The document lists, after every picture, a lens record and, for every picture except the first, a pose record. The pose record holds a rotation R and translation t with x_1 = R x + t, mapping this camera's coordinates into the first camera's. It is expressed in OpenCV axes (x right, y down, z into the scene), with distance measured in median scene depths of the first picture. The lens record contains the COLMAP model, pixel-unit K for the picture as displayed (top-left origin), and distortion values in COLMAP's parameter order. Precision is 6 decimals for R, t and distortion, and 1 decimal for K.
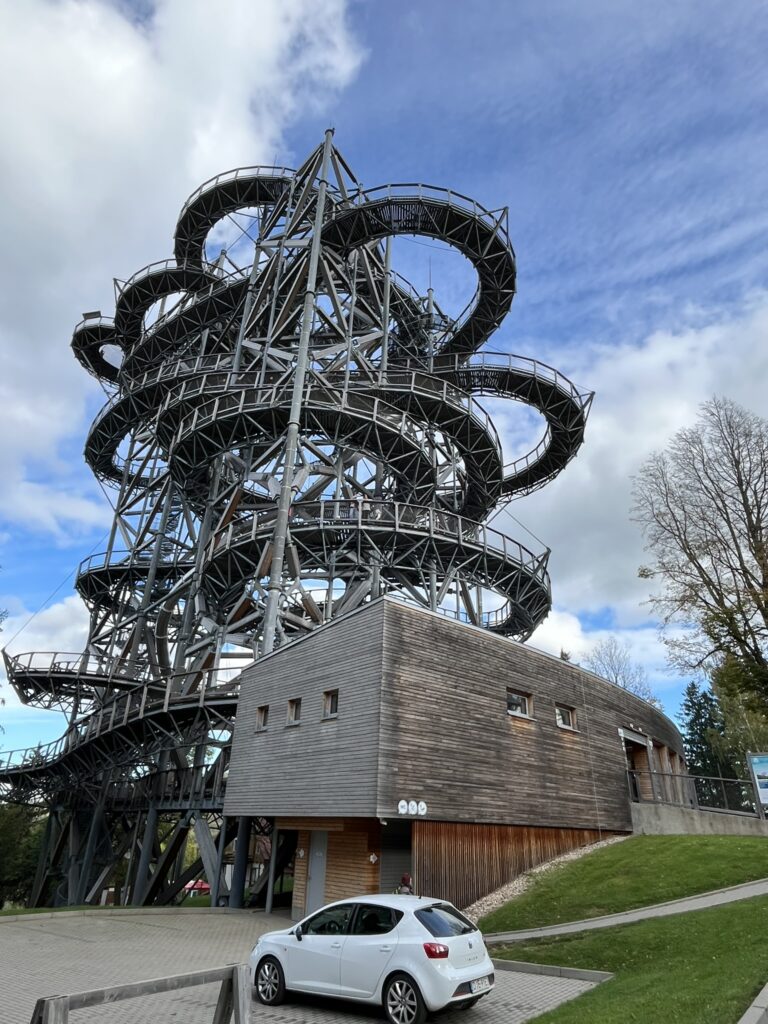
lens RADIAL K [[608.8, 0, 384.0], [0, 608.8, 512.0], [0, 0, 1]] dist [0.001801, 0.000039]
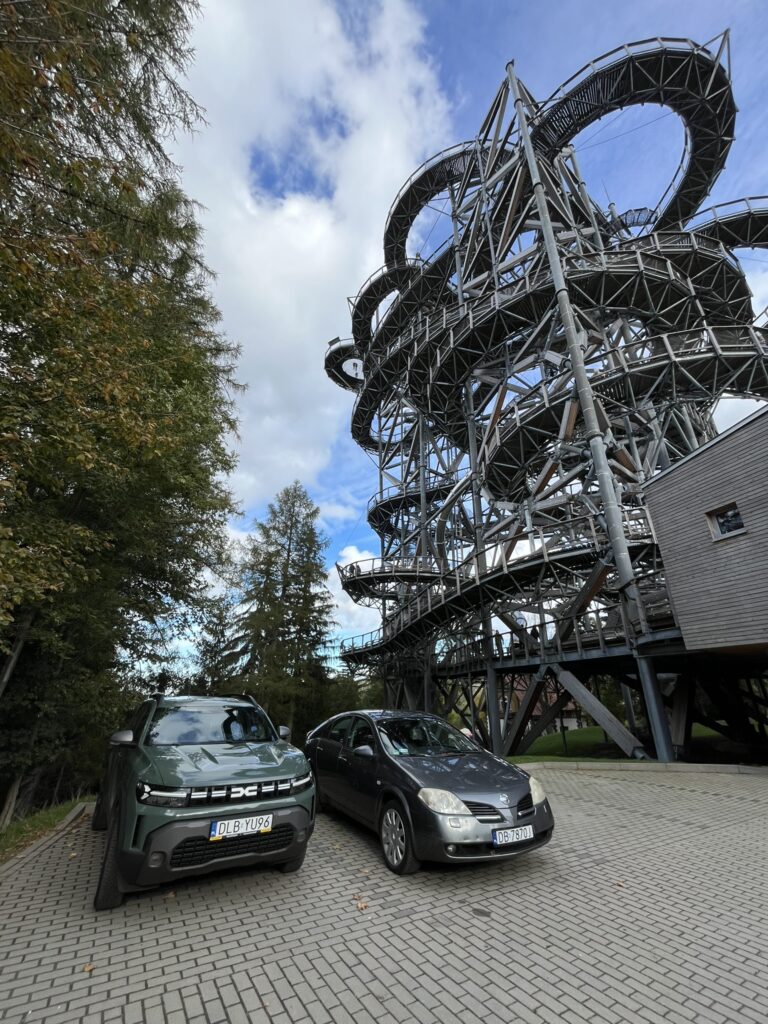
lens RADIAL K [[410.2, 0, 389.7], [0, 410.2, 513.8], [0, 0, 1]] dist [-0.001040, -0.000006]
pose [[0.931209, -0.164482, -0.325261, -0.165691], [0.183318, 0.982658, 0.027907, 0.094689], [0.315030, -0.085614, 0.945212, 0.155672]]
